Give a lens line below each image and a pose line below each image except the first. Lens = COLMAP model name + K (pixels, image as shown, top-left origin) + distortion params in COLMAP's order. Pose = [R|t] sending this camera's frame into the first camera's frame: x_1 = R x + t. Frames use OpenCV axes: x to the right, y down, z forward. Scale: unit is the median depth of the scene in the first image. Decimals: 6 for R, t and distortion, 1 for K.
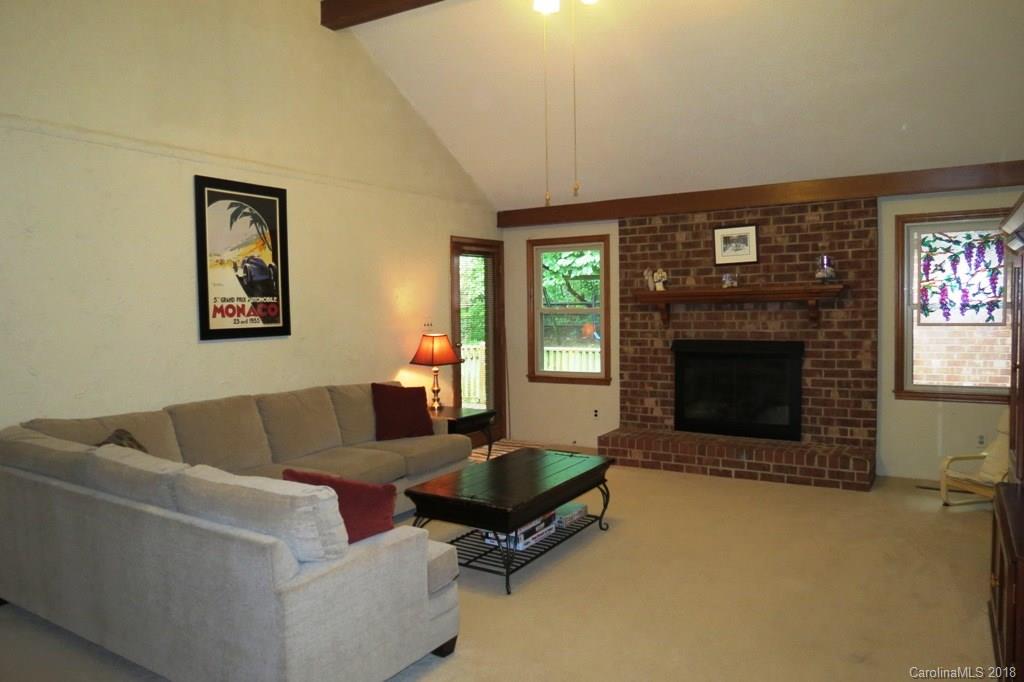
lens RADIAL K [[723.7, 0, 508.2], [0, 723.7, 334.6], [0, 0, 1]] dist [-0.045911, 0.034933]
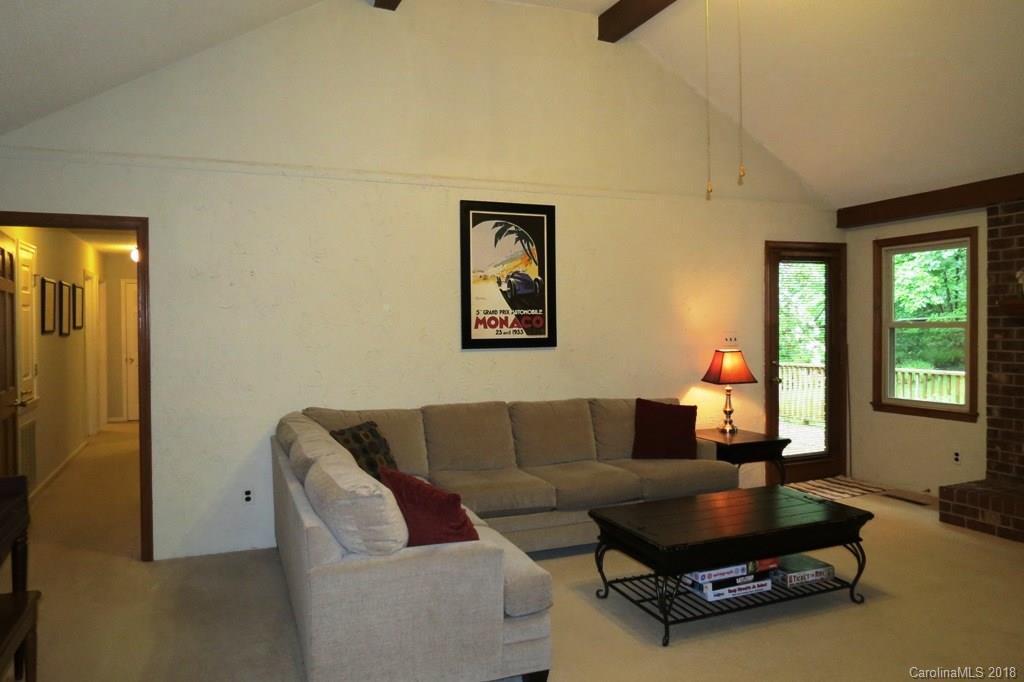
lens RADIAL K [[723.7, 0, 508.6], [0, 723.7, 335.4], [0, 0, 1]] dist [-0.045911, 0.034933]
pose [[0.807596, 0.013528, -0.589580, 0.224401], [-0.025412, 0.999607, -0.011873, -0.001001], [0.589188, 0.024571, 0.807622, 0.110353]]
